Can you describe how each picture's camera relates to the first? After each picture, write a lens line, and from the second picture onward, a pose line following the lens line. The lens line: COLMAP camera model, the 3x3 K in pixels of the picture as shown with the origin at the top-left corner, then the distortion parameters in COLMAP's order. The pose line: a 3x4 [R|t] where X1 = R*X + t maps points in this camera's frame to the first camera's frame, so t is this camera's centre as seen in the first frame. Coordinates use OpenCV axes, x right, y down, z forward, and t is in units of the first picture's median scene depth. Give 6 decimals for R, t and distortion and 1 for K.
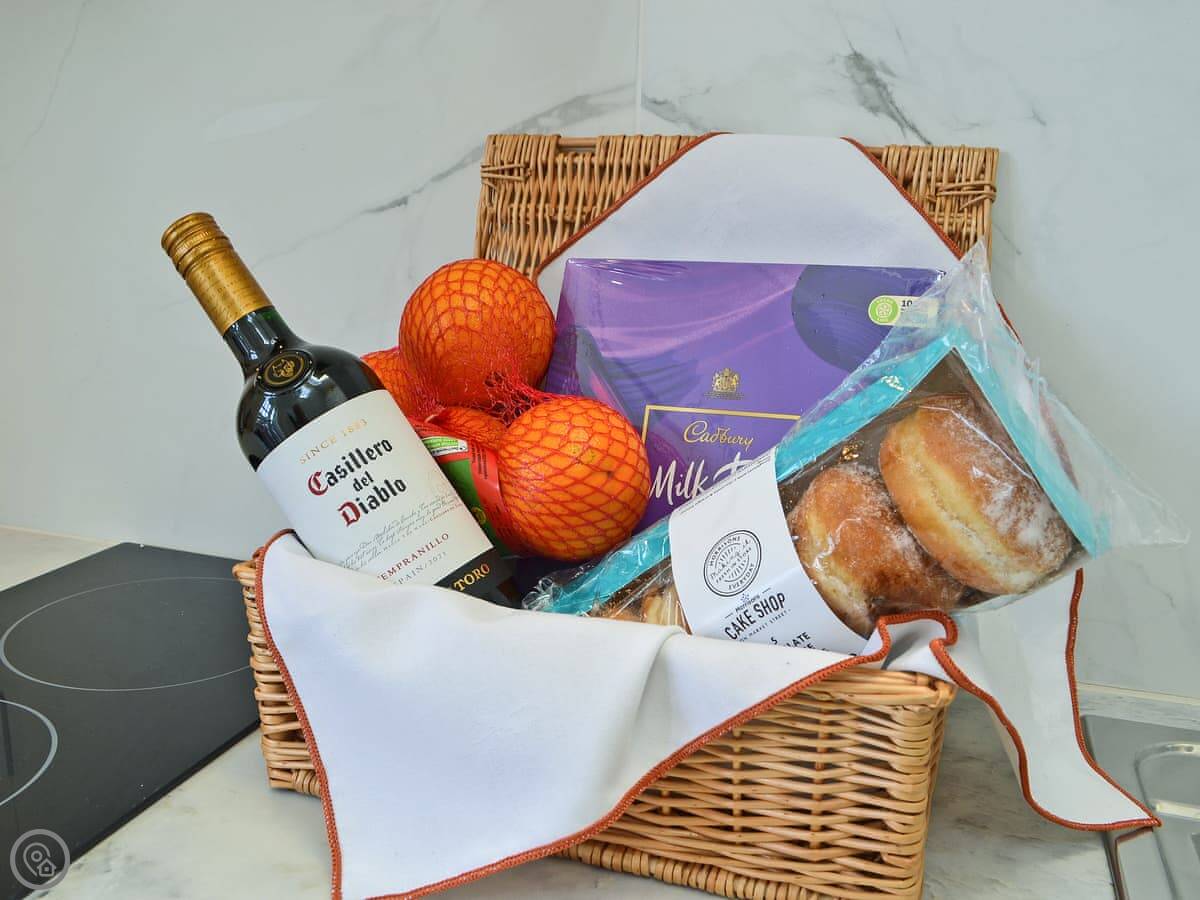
lens RADIAL K [[1086.5, 0, 599.2], [0, 1086.5, 492.0], [0, 0, 1]] dist [-0.085679, 0.004864]
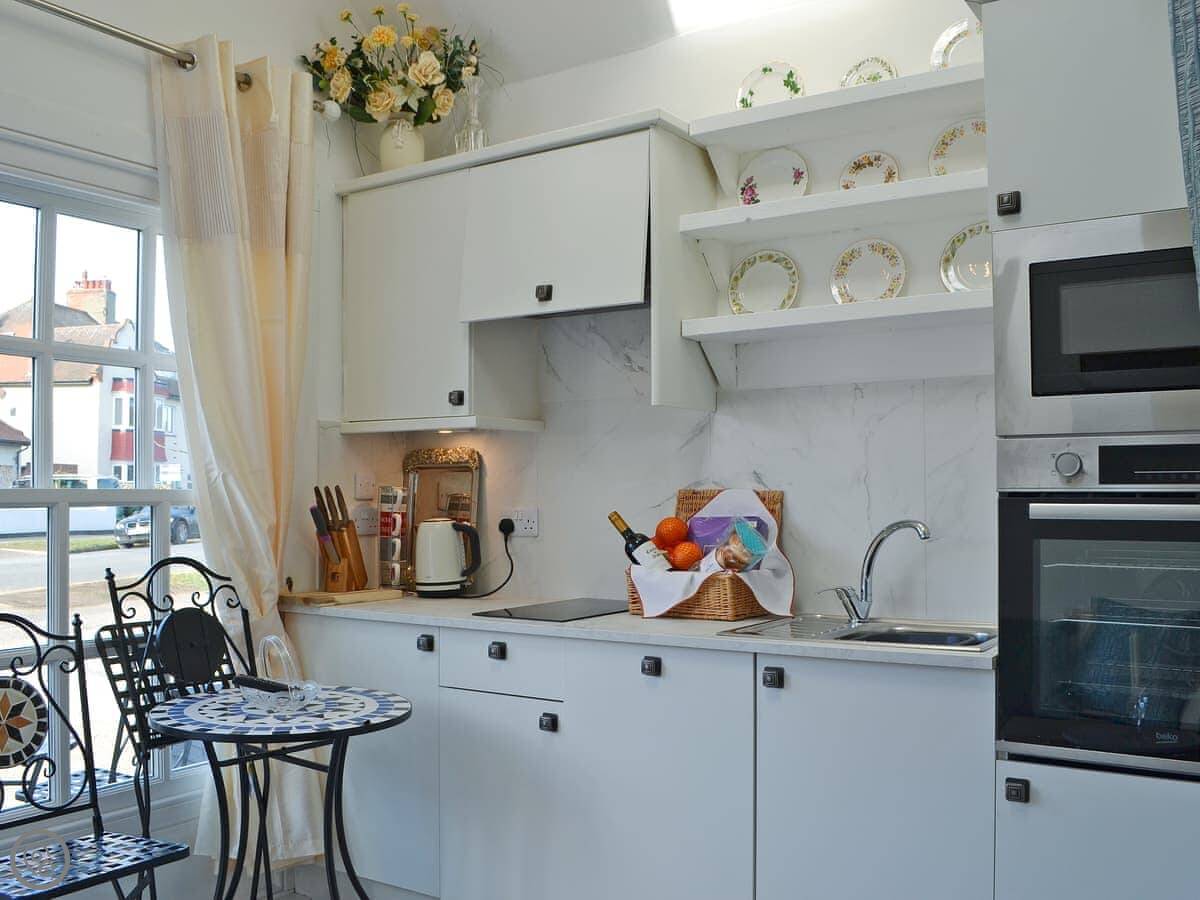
lens RADIAL K [[1066.3, 0, 591.7], [0, 1066.3, 469.4], [0, 0, 1]] dist [-0.083687, -0.001587]
pose [[0.959449, -0.036766, -0.279476, 0.855376], [-0.037973, 0.965562, -0.257386, 0.793921], [0.279314, 0.257561, 0.925011, -3.464714]]
